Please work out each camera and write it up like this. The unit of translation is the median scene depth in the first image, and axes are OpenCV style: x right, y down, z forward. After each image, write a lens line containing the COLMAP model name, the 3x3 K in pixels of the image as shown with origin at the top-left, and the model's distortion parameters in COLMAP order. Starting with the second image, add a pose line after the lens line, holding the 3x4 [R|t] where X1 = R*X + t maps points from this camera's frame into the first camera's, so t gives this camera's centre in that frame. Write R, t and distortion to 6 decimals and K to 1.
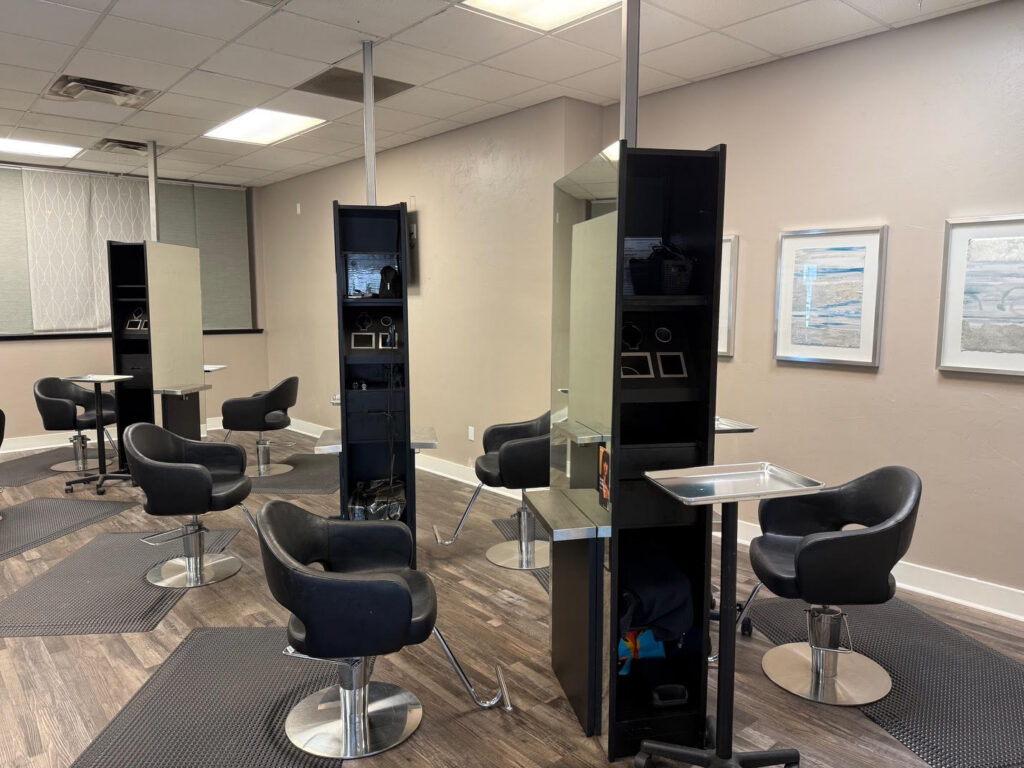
lens RADIAL K [[726.2, 0, 498.7], [0, 726.2, 381.3], [0, 0, 1]] dist [0.033401, -0.045456]
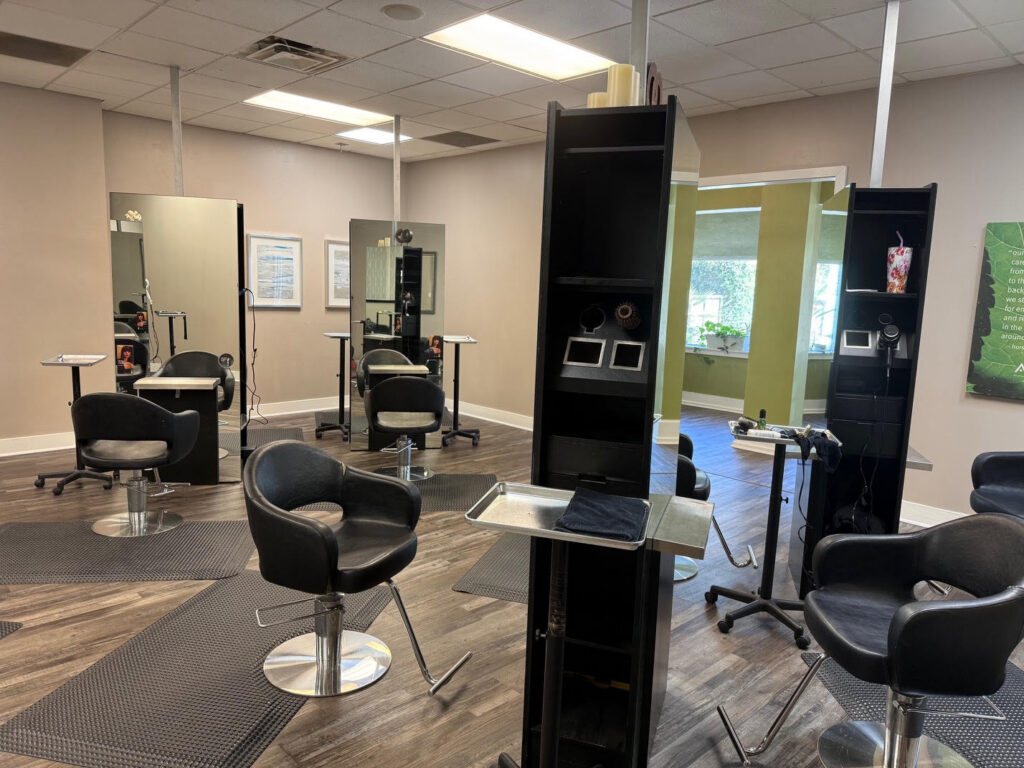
lens RADIAL K [[726.2, 0, 498.7], [0, 726.2, 381.3], [0, 0, 1]] dist [0.033401, -0.045456]
pose [[-0.031244, -0.141372, 0.989463, -1.547042], [0.067757, 0.987370, 0.143213, -0.070280], [-0.997213, 0.071518, -0.021271, 0.504669]]
